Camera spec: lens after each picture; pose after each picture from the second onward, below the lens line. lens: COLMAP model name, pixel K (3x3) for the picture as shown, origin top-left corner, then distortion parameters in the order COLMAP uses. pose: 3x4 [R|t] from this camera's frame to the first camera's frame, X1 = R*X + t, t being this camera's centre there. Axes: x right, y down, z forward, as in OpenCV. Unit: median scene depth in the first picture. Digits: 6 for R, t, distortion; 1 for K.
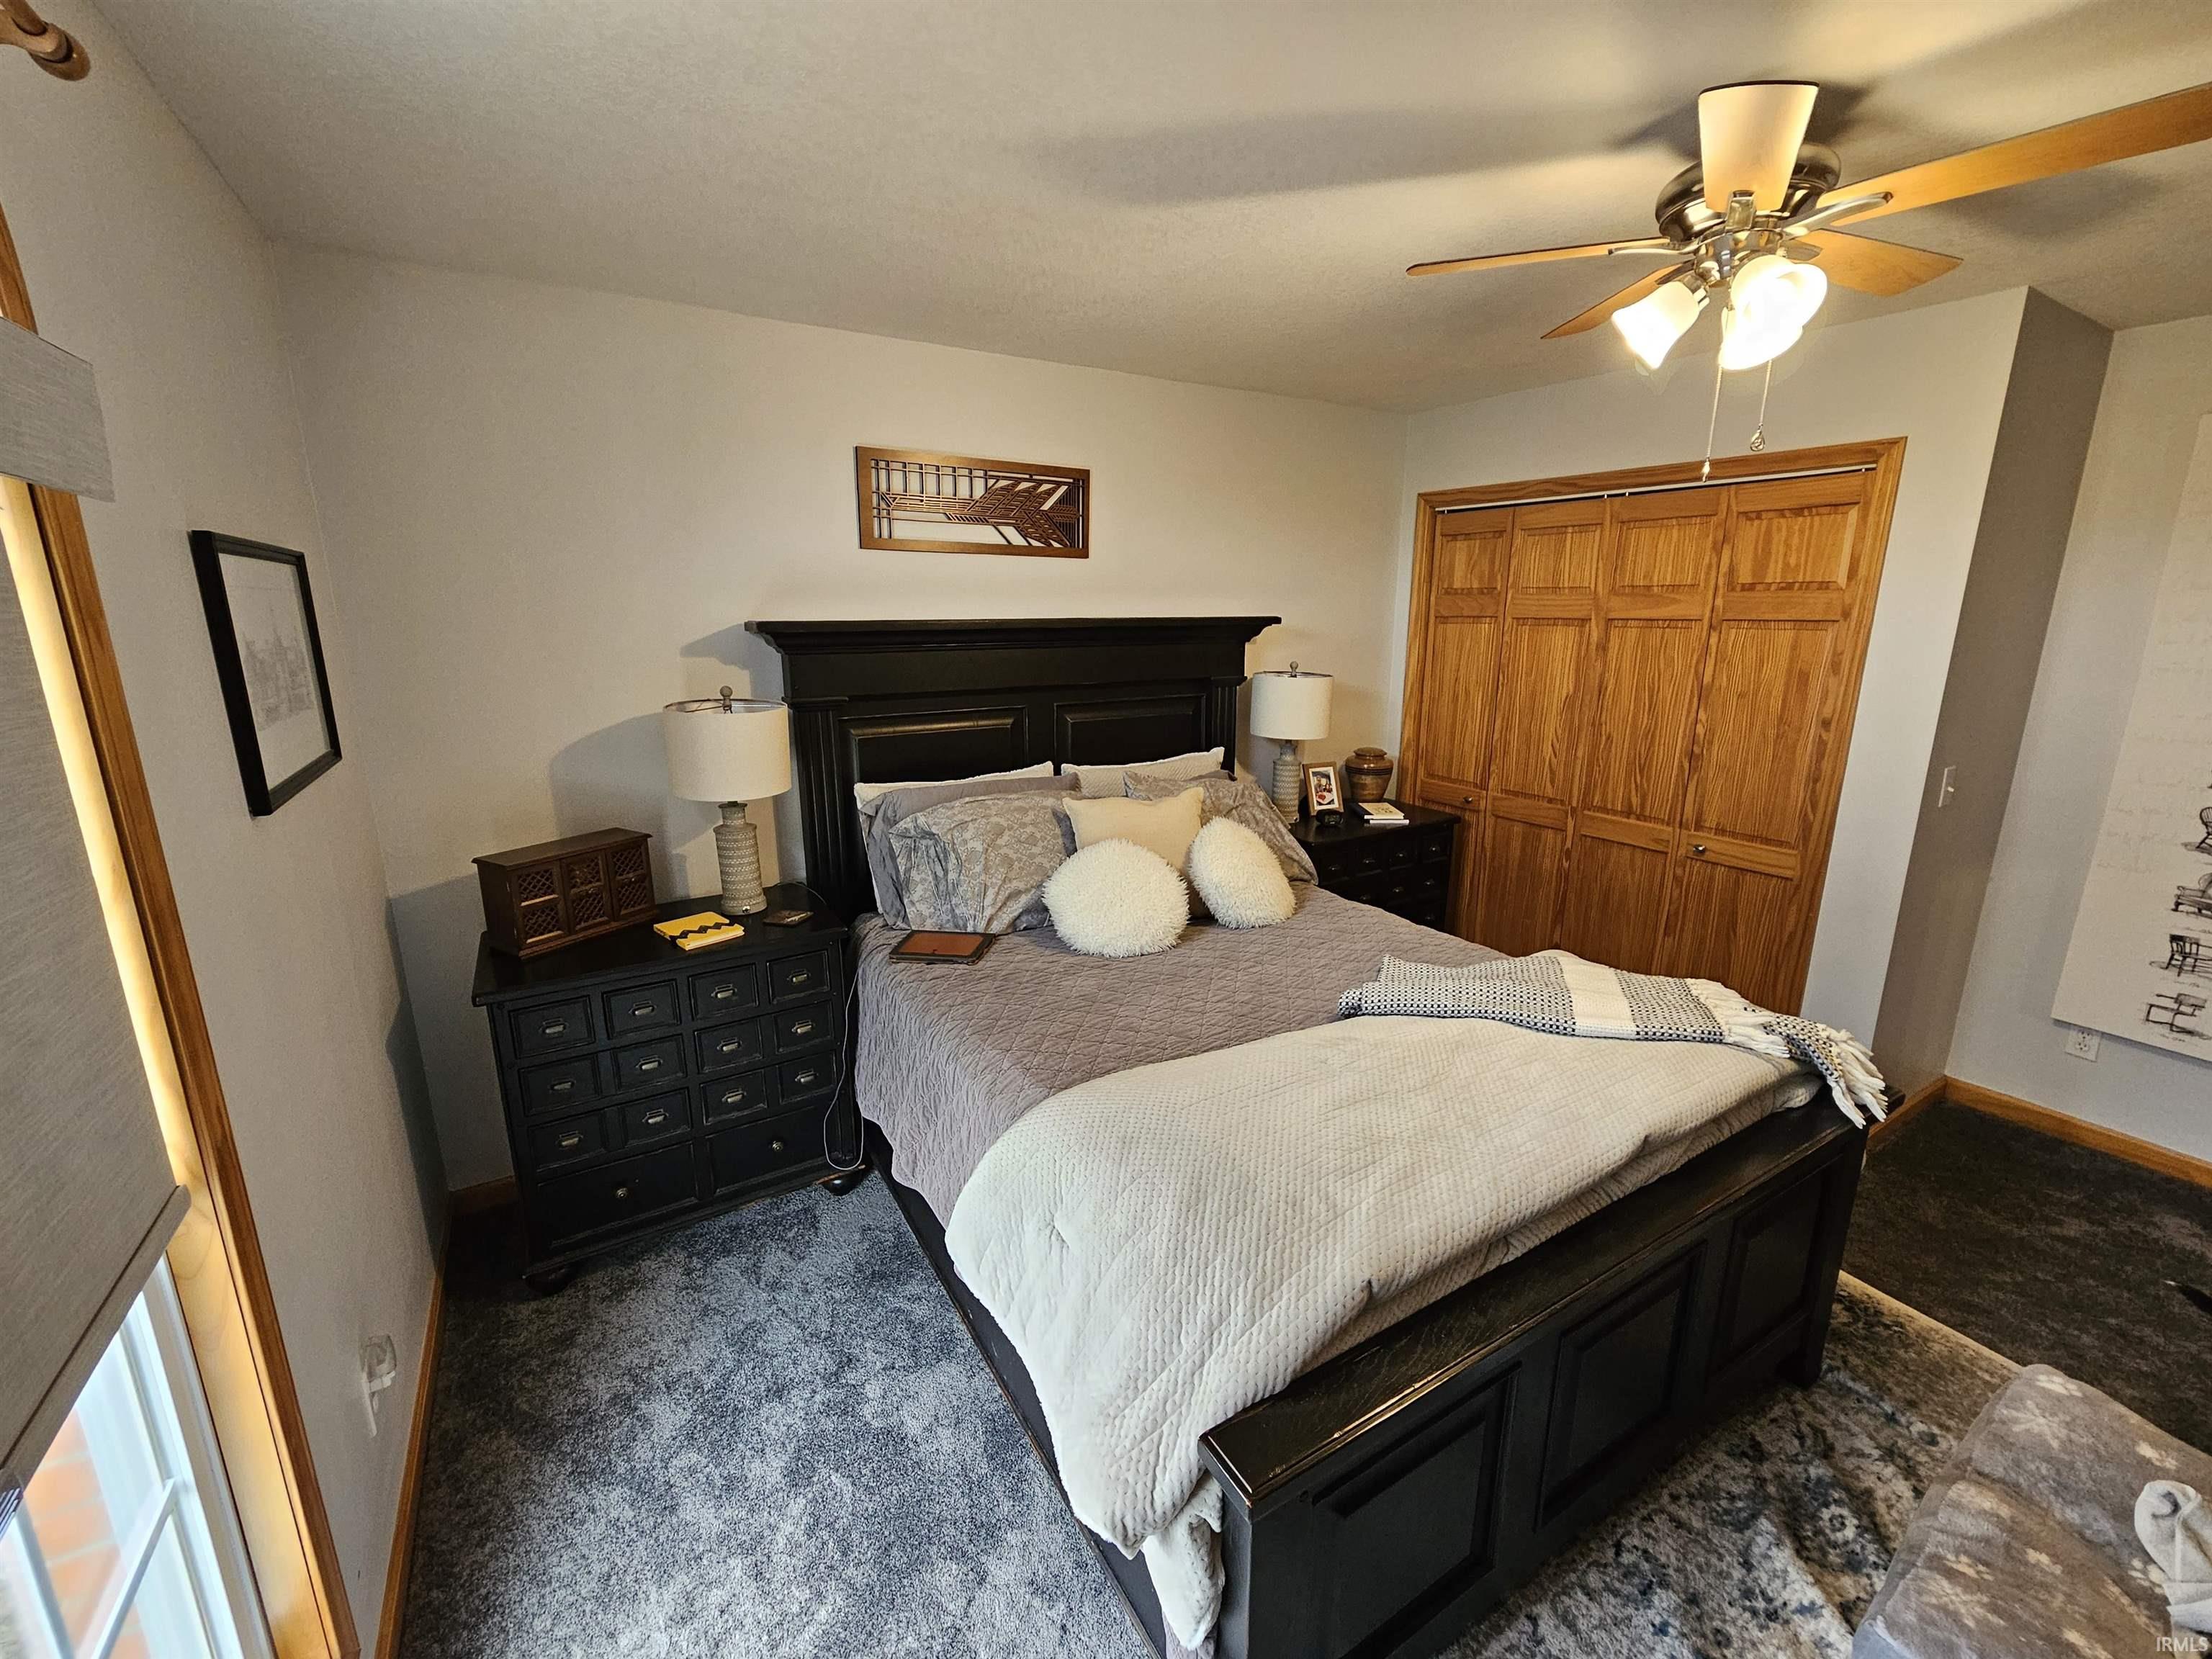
lens RADIAL K [[915.6, 0, 1118.0], [0, 915.6, 817.1], [0, 0, 1]] dist [0.002624, -0.000145]
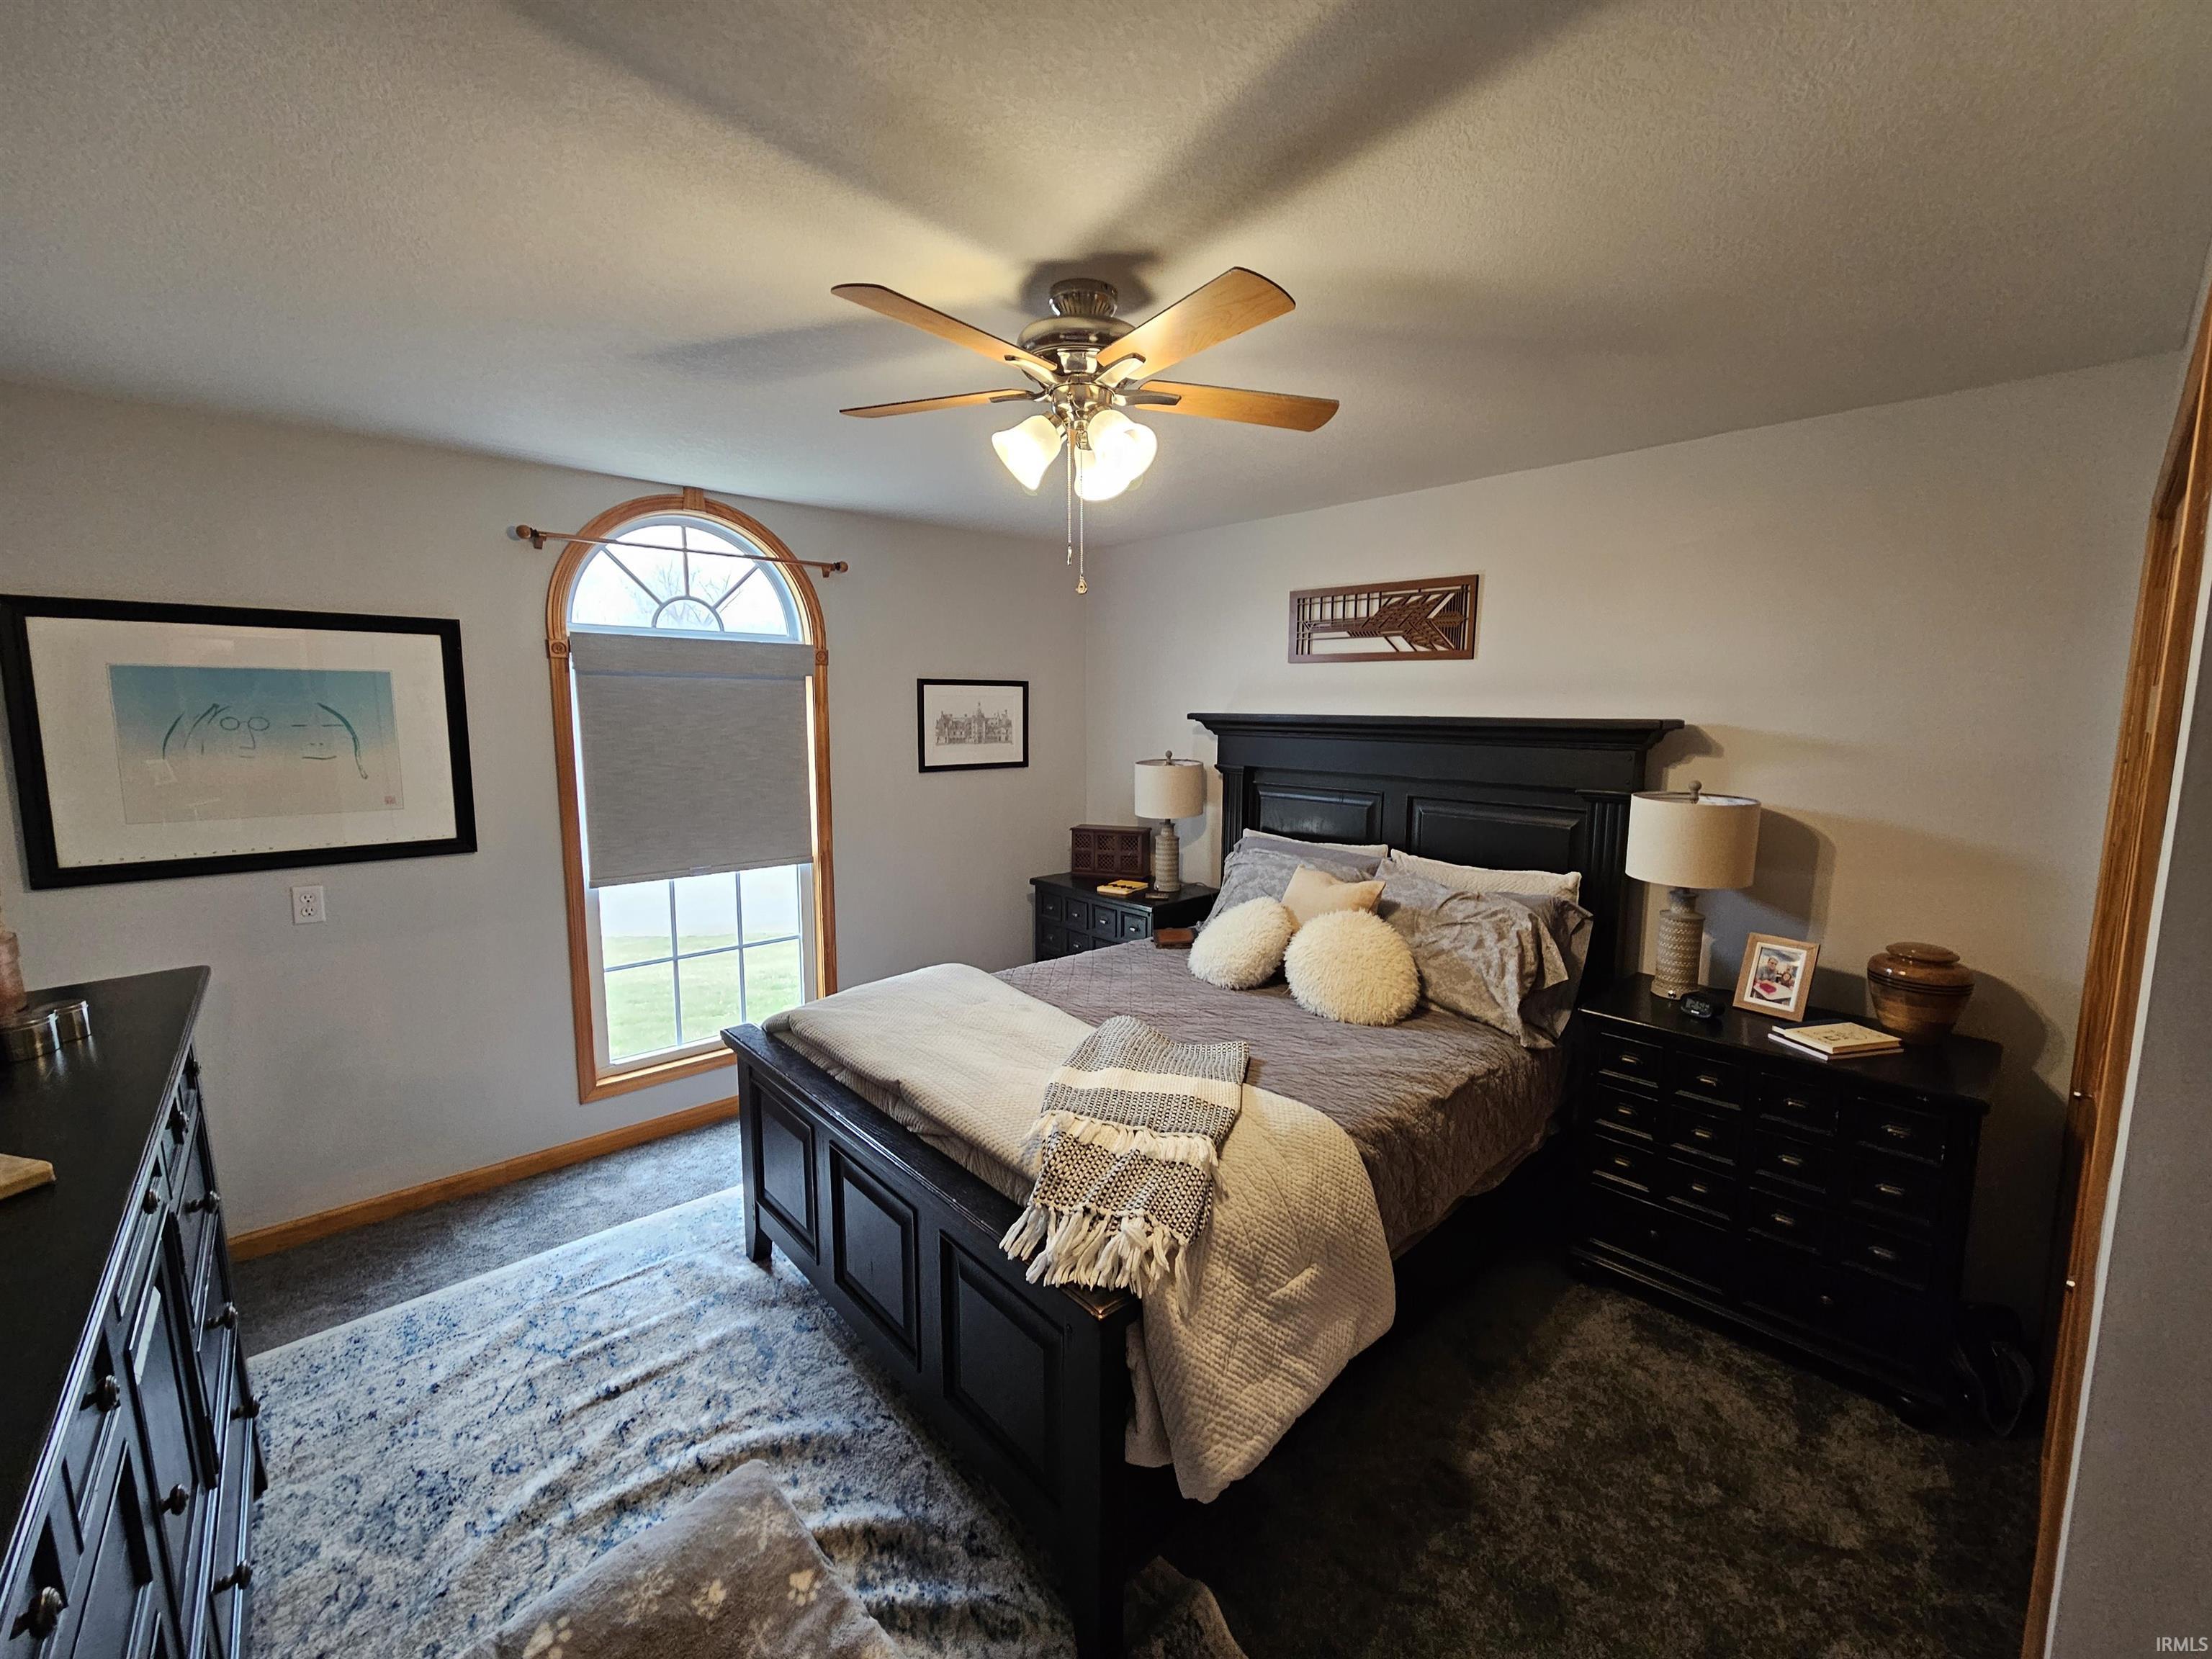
lens RADIAL K [[915.6, 0, 1118.0], [0, 915.6, 817.1], [0, 0, 1]] dist [0.002624, -0.000145]
pose [[0.190018, 0.127807, -0.973426, 0.989637], [-0.223718, 0.971043, 0.083823, -0.119629], [0.955951, 0.201846, 0.213108, 0.483886]]
